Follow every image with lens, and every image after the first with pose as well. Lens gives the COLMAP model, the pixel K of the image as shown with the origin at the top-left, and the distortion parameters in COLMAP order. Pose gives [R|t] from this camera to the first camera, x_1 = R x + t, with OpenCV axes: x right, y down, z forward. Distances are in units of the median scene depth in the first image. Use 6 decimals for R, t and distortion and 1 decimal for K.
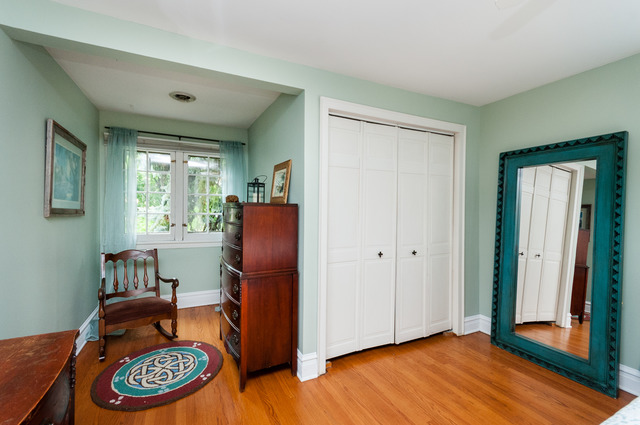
lens RADIAL K [[284.9, 0, 314.4], [0, 284.9, 216.0], [0, 0, 1]] dist [0.003305, 0.000203]
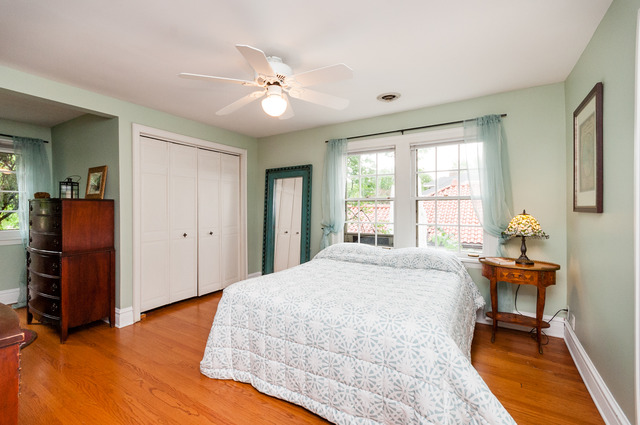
lens RADIAL K [[284.9, 0, 320.1], [0, 284.9, 209.7], [0, 0, 1]] dist [0.003305, 0.000203]
pose [[0.841158, -0.015125, 0.540578, 0.028543], [0.027040, 0.999535, -0.014109, 0.046448], [-0.540113, 0.026485, 0.841176, -0.596010]]
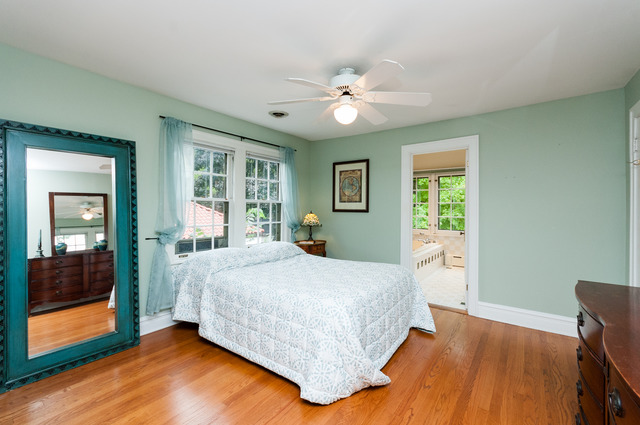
lens RADIAL K [[284.9, 0, 323.5], [0, 284.9, 210.6], [0, 0, 1]] dist [0.003305, 0.000203]
pose [[-0.483628, -0.022155, 0.874993, -0.395754], [0.013170, 0.999382, 0.032584, -0.008084], [-0.875175, 0.027282, -0.483037, 0.708631]]
